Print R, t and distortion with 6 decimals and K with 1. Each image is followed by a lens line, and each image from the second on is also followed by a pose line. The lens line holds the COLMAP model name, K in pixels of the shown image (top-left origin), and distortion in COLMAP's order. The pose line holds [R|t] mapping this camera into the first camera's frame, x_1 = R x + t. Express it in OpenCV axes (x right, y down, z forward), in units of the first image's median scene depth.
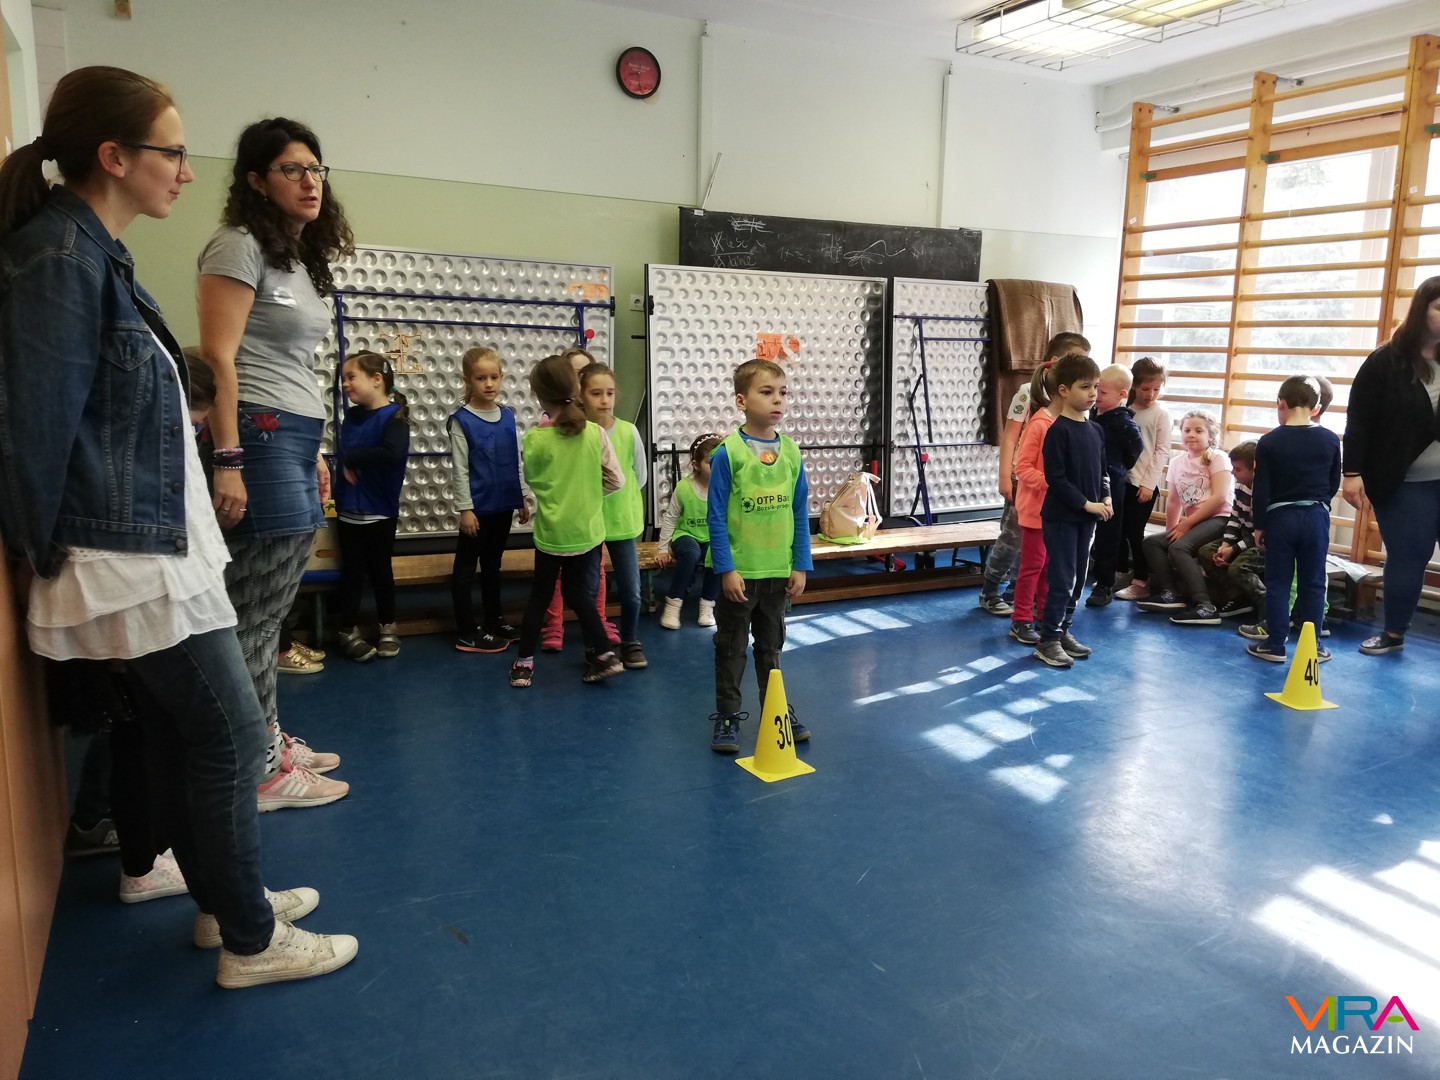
lens RADIAL K [[1067.9, 0, 720.0], [0, 1067.9, 540.0], [0, 0, 1]] dist [0.031493, -0.055107]
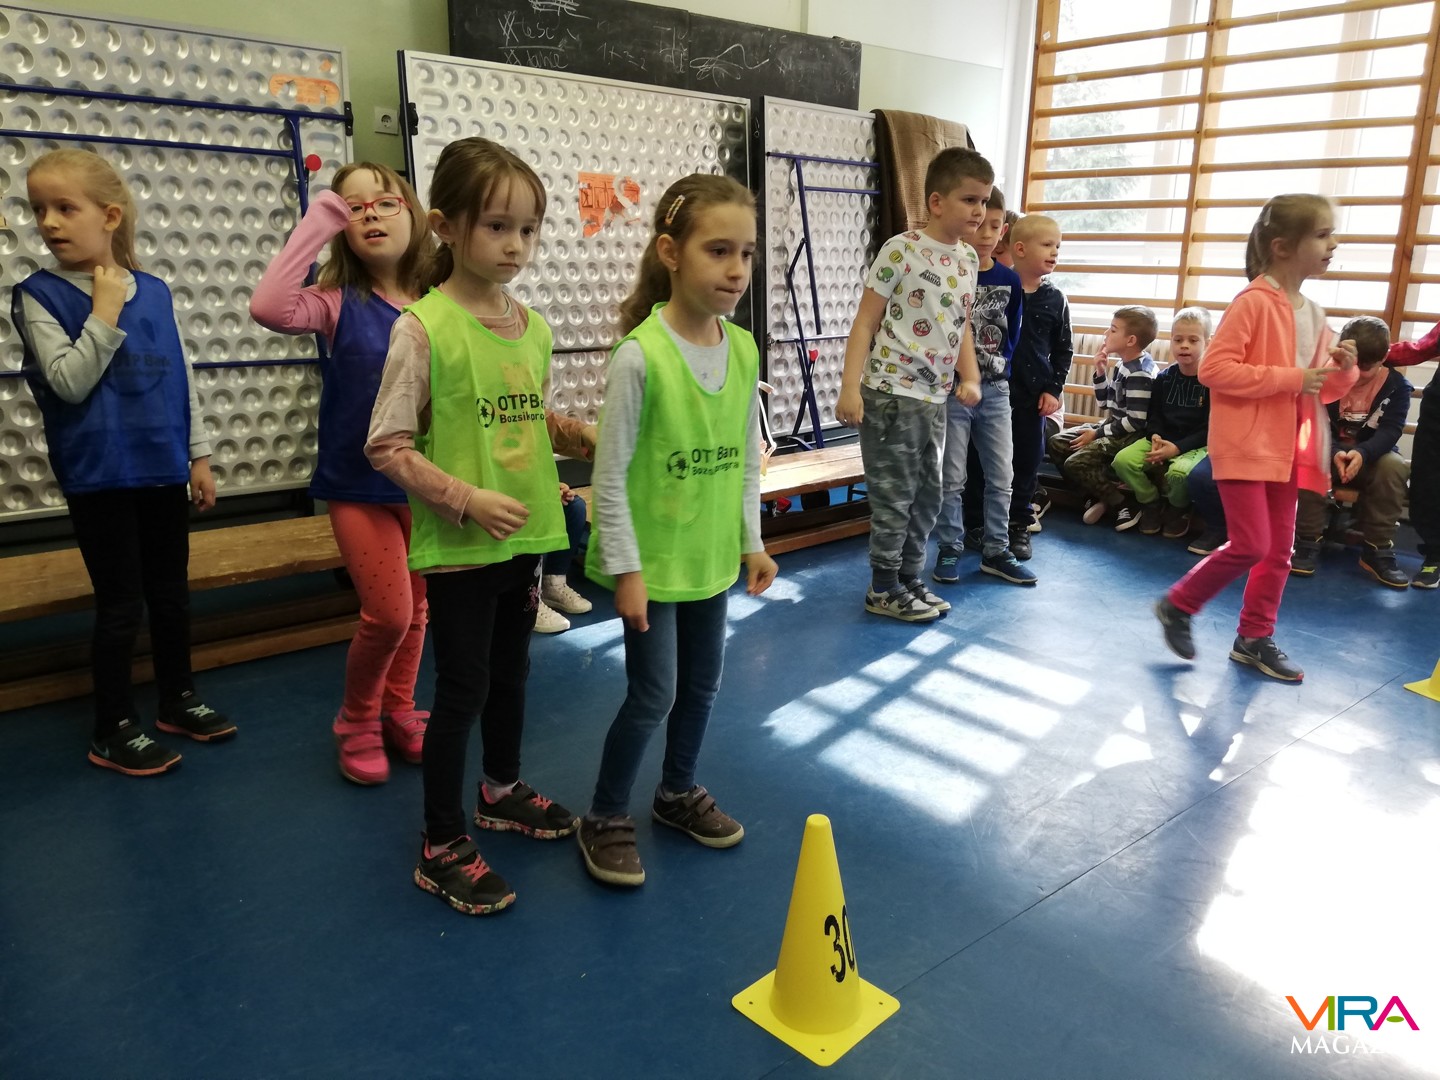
lens RADIAL K [[1067.9, 0, 720.0], [0, 1067.9, 540.0], [0, 0, 1]] dist [0.031493, -0.055107]
pose [[0.969527, -0.067761, 0.235428, -0.050531], [0.045764, 0.994165, 0.097680, -0.026629], [-0.240673, -0.083929, 0.966971, 0.306396]]
